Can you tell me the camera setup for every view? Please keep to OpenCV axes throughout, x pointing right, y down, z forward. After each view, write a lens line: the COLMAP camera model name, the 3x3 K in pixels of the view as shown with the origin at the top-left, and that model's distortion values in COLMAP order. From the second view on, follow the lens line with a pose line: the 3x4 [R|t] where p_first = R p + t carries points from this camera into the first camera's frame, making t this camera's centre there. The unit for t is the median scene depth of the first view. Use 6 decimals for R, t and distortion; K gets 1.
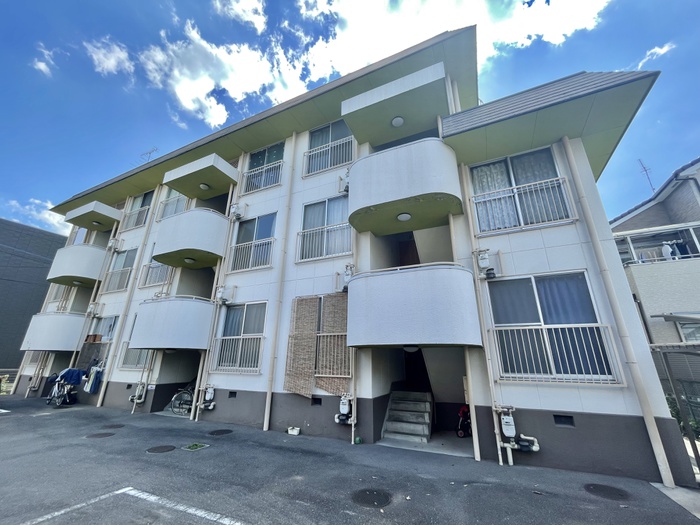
lens RADIAL K [[285.9, 0, 336.0], [0, 285.9, 259.7], [0, 0, 1]] dist [-0.003083, -0.001008]
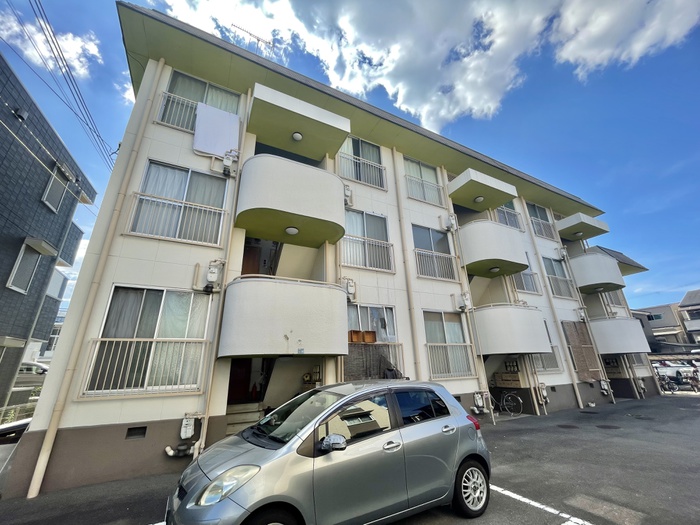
lens RADIAL K [[285.9, 0, 350.2], [0, 285.9, 263.8], [0, 0, 1]] dist [-0.003083, -0.001008]
pose [[0.614556, 0.251806, 0.747606, -0.954060], [-0.232481, 0.963411, -0.133387, 0.143661], [-0.753839, -0.091830, 0.650610, 0.412569]]
